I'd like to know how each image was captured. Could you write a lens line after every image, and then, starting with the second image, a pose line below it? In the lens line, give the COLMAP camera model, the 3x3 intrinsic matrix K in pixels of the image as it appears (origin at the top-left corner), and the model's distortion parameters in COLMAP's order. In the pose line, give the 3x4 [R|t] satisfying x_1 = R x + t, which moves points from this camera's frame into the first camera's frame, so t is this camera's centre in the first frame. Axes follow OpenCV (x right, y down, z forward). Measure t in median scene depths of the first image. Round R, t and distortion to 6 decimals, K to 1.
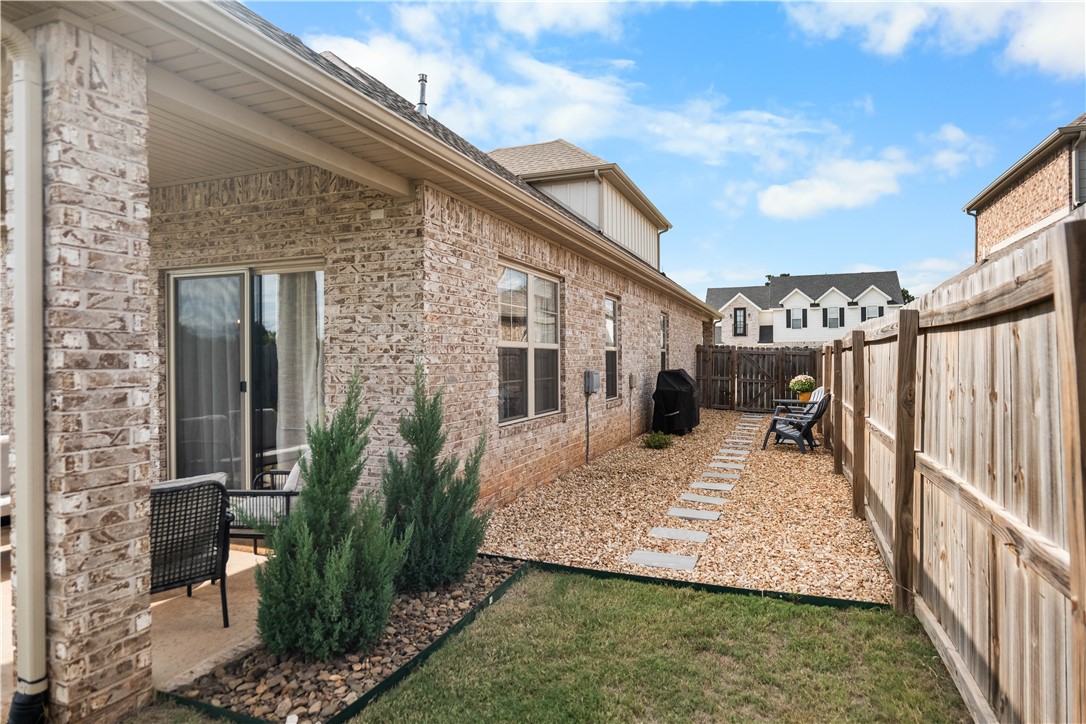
lens RADIAL K [[652.4, 0, 543.0], [0, 652.4, 362.0], [0, 0, 1]] dist [-0.018948, 0.001134]
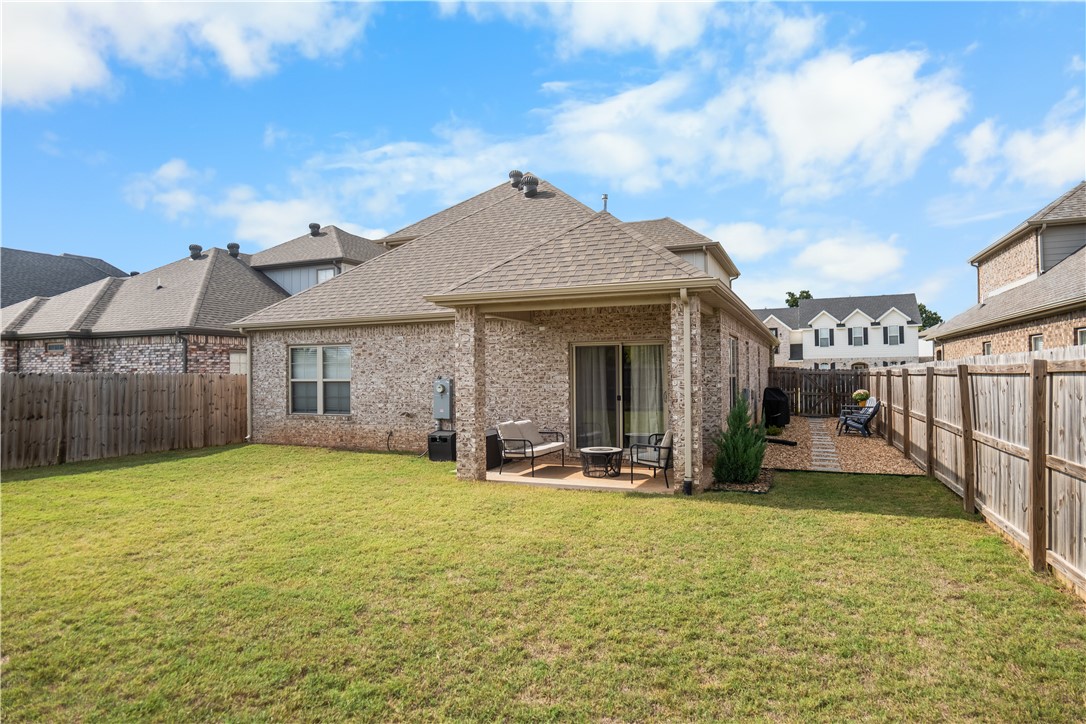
lens RADIAL K [[670.7, 0, 543.0], [0, 670.7, 362.0], [0, 0, 1]] dist [-0.009232, -0.001557]
pose [[0.999935, -0.008483, -0.007623, -0.370969], [0.008309, 0.999711, -0.022549, -0.017324], [0.007812, 0.022484, 0.999717, -0.649646]]
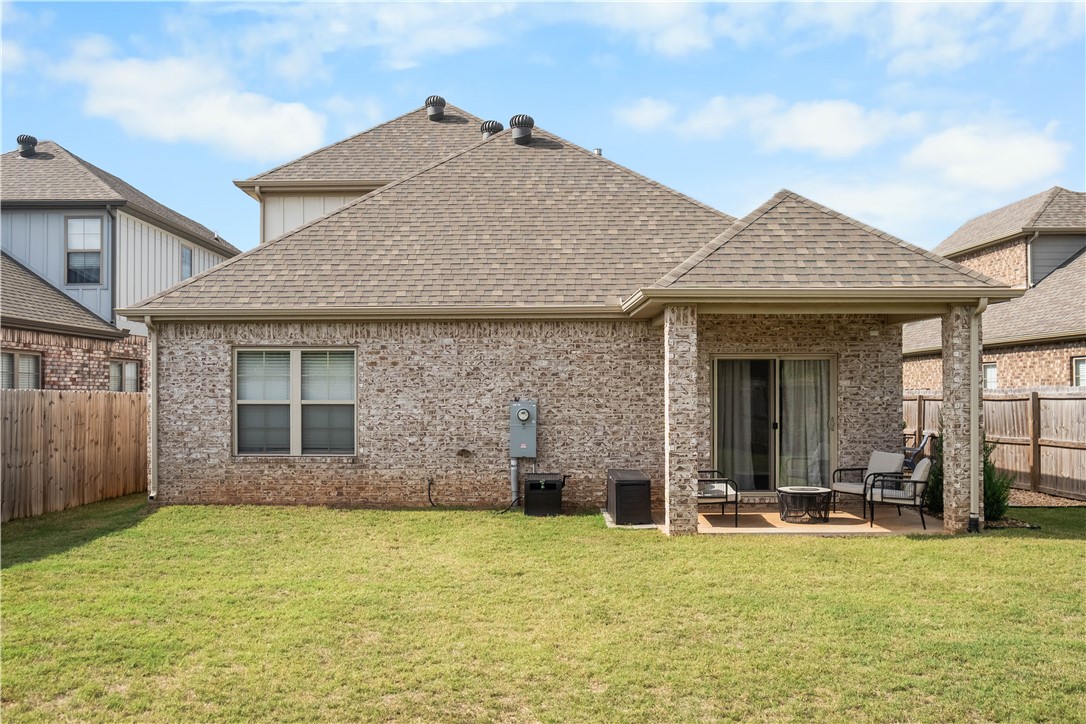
lens RADIAL K [[1027.4, 0, 543.0], [0, 1027.4, 362.0], [0, 0, 1]] dist [-0.019347, 0.000894]
pose [[0.922943, 0.011317, 0.384770, -1.096644], [0.003079, 0.999319, -0.036779, -0.016900], [-0.384924, 0.035130, 0.922280, -0.661628]]
